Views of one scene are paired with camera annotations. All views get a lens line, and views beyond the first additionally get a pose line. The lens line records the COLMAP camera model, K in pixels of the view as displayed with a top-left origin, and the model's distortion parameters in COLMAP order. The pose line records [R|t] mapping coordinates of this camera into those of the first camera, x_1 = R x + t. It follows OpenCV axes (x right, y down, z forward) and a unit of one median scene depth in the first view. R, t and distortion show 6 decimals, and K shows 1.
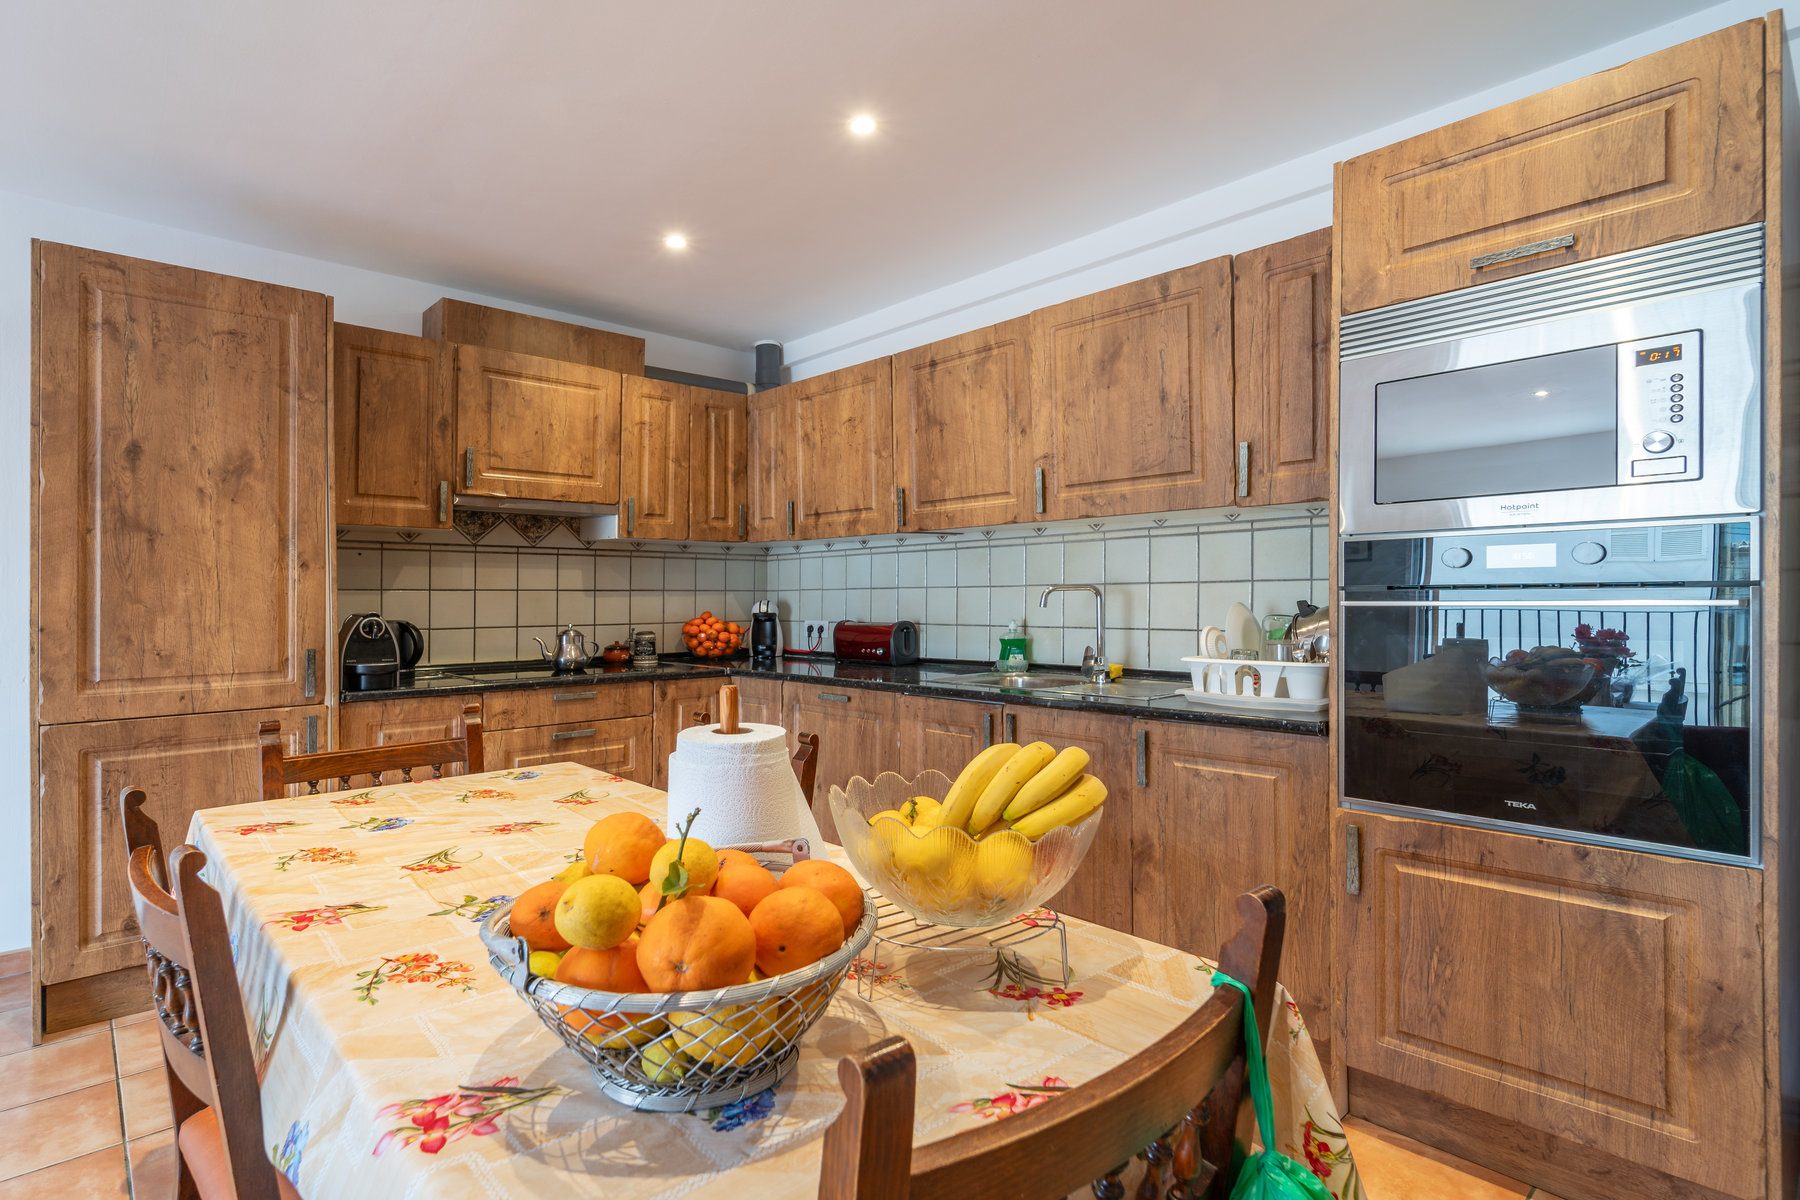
lens RADIAL K [[756.5, 0, 911.3], [0, 756.5, 591.1], [0, 0, 1]] dist [0.003221, -0.000730]
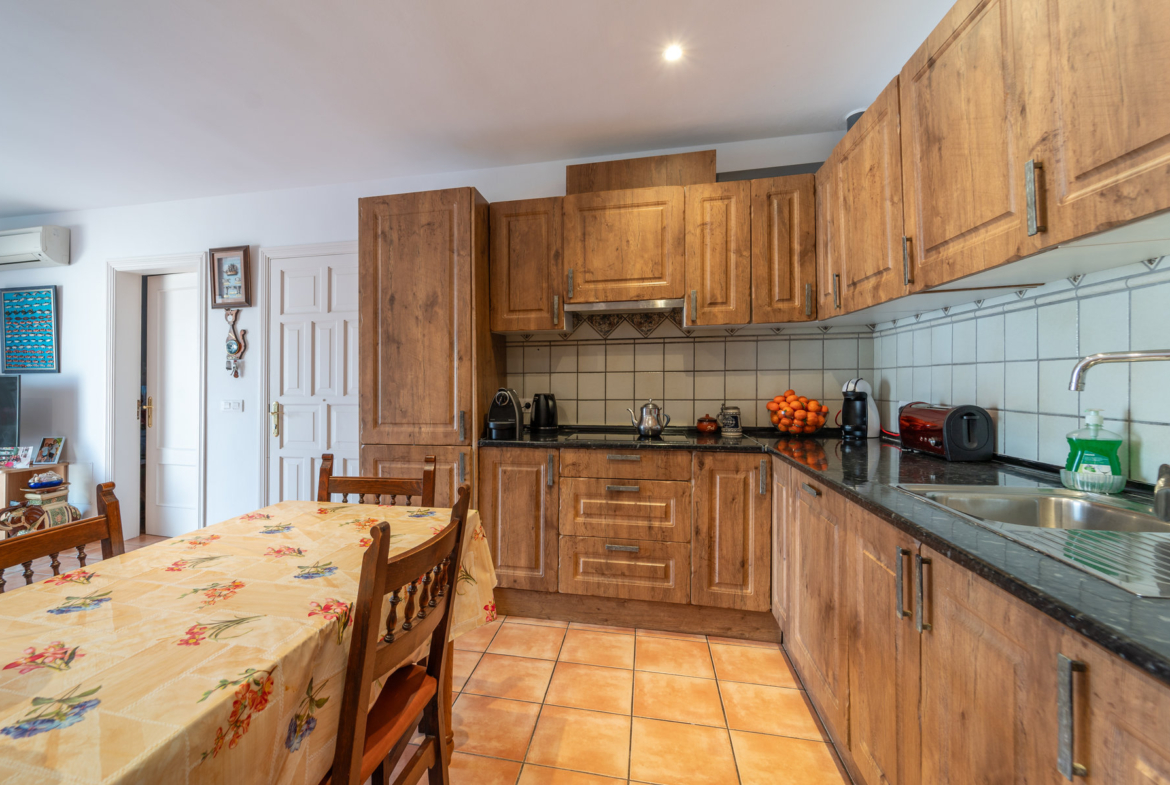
lens RADIAL K [[596.0, 0, 608.7], [0, 596.0, 367.3], [0, 0, 1]] dist [0.007751, 0.001694]
pose [[0.591578, -0.017988, -0.806047, 0.345382], [0.013449, 0.999832, -0.012442, 0.004152], [0.806136, -0.003481, 0.591720, 0.432013]]
